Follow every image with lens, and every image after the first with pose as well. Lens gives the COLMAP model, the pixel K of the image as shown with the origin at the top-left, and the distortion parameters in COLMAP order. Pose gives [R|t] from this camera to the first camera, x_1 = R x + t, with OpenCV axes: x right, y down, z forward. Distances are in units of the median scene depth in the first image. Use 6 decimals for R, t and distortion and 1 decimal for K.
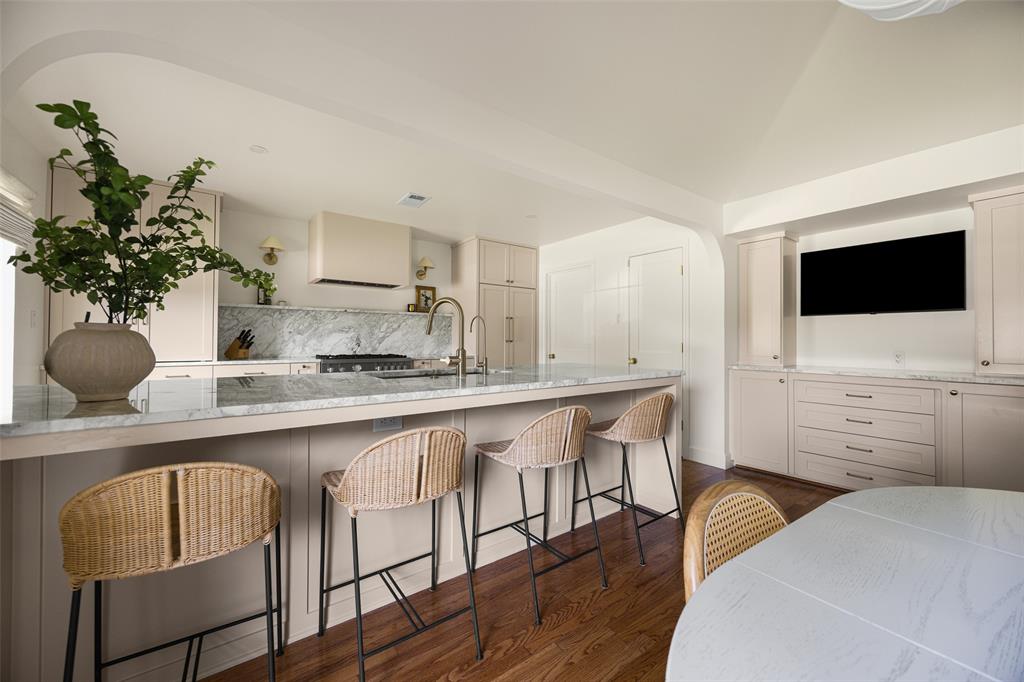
lens RADIAL K [[393.4, 0, 511.2], [0, 393.4, 336.4], [0, 0, 1]] dist [-0.003616, -0.000478]
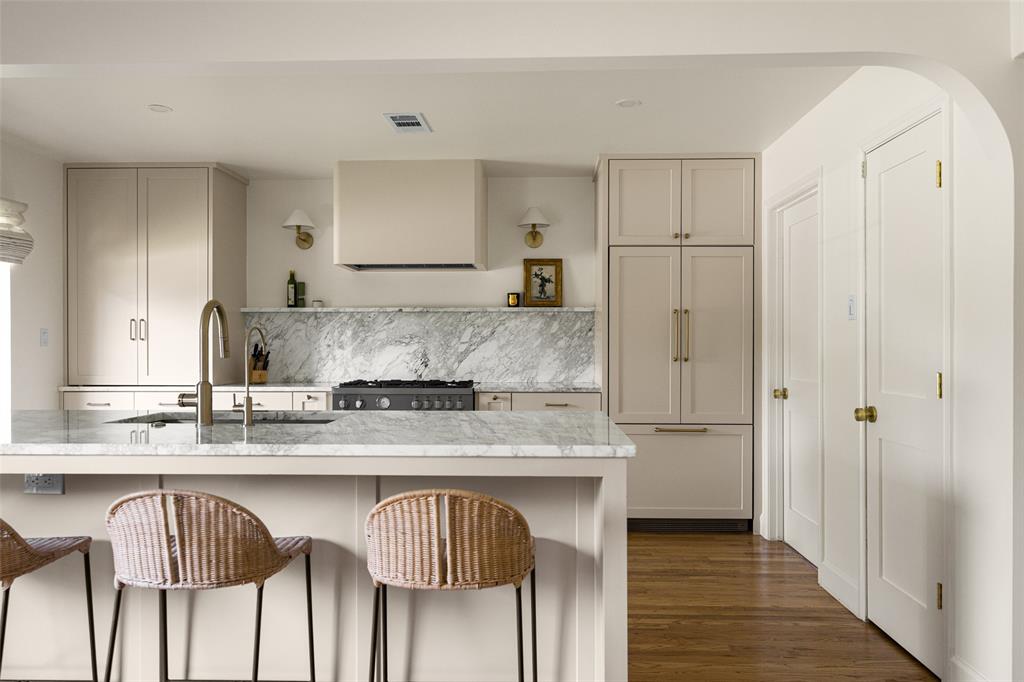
lens RADIAL K [[747.8, 0, 511.6], [0, 747.8, 347.0], [0, 0, 1]] dist [0.000520, -0.006349]
pose [[0.786760, -0.003777, -0.617247, 0.501356], [0.009544, 0.999936, 0.006047, -0.013609], [0.617185, -0.010649, 0.786746, 0.185106]]
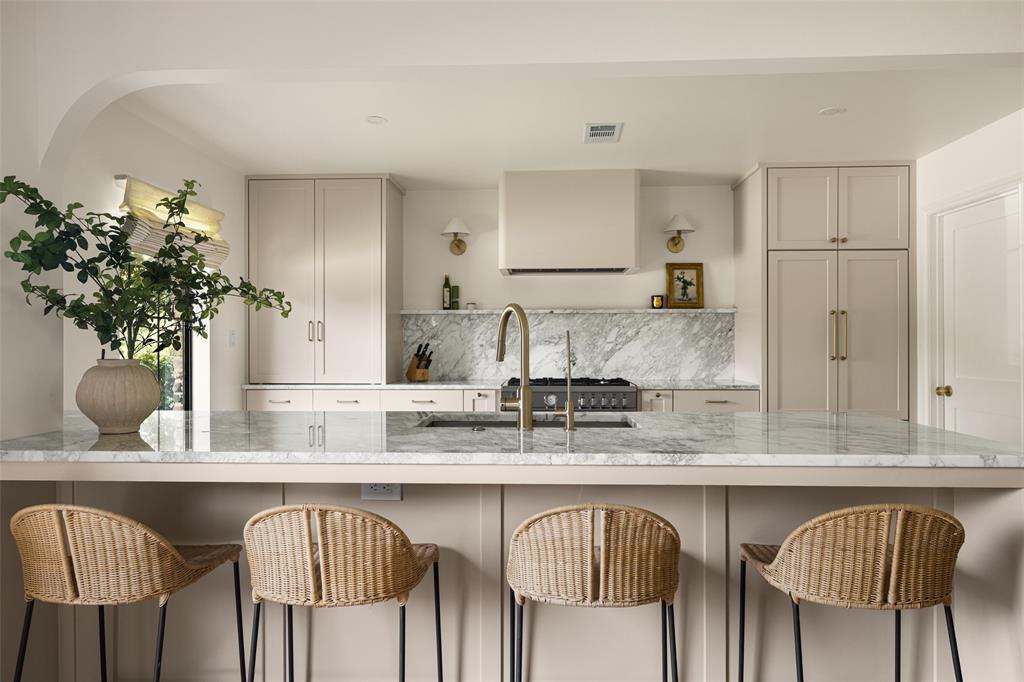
lens RADIAL K [[669.0, 0, 512.5], [0, 669.0, 341.2], [0, 0, 1]] dist [-0.001906, 0.000760]
pose [[0.776648, -0.007967, -0.629885, 0.265895], [0.012160, 0.999923, 0.002347, -0.021557], [0.629818, -0.009482, 0.776685, 0.083477]]
